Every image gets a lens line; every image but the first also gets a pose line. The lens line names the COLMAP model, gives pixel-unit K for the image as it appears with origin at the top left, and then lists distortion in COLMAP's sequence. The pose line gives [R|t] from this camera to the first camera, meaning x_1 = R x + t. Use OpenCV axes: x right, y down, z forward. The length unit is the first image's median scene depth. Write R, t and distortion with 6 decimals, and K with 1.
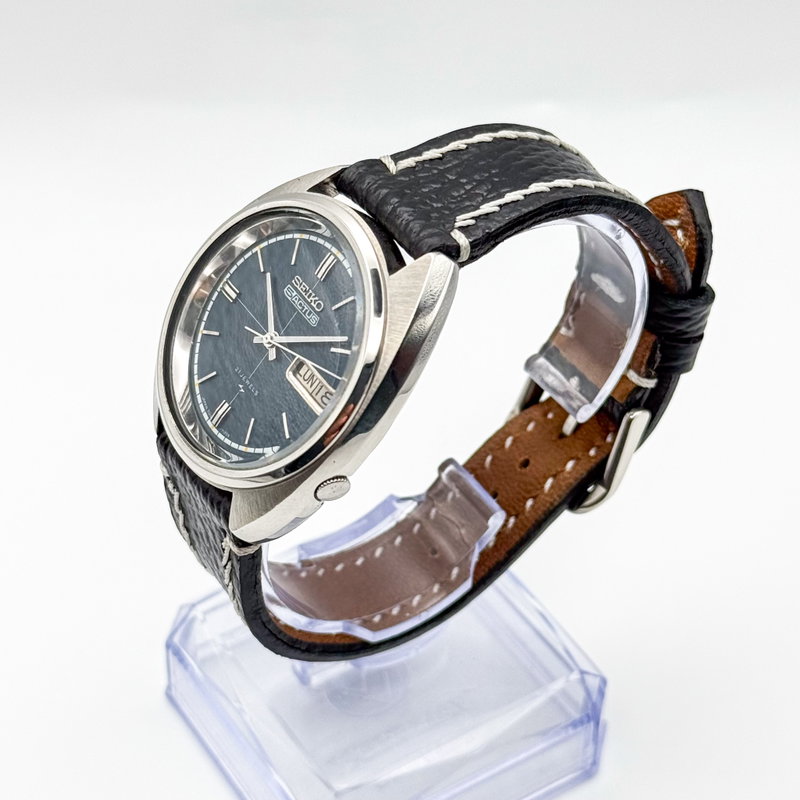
lens RADIAL K [[2000.1, 0, 400.0], [0, 2000.1, 400.0], [0, 0, 1]] dist [0.013981, 0.235461]
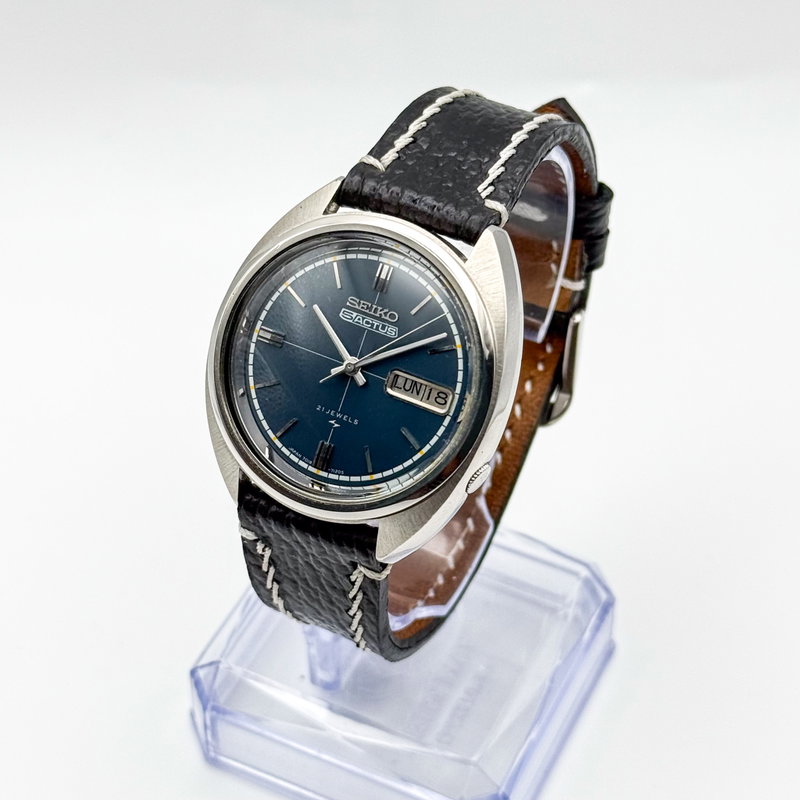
lens RADIAL K [[2000.1, 0, 400.0], [0, 2000.1, 400.0], [0, 0, 1]] dist [0.013981, 0.235461]
pose [[0.858282, -0.362048, 0.363695, -0.396580], [0.344191, 0.931791, 0.115316, -0.116256], [-0.380637, 0.026207, 0.924353, 0.066038]]
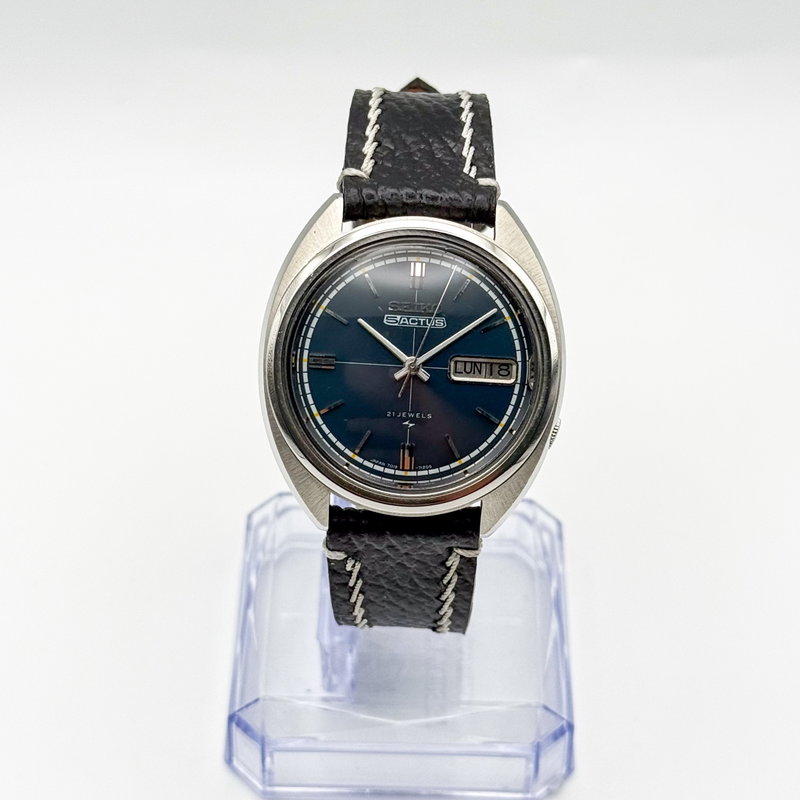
lens RADIAL K [[2000.1, 0, 400.0], [0, 2000.1, 400.0], [0, 0, 1]] dist [0.013981, 0.235461]
pose [[0.559514, -0.576489, 0.595487, -0.668623], [0.538072, 0.799134, 0.268073, -0.285640], [-0.630415, 0.170425, 0.757319, 0.213995]]
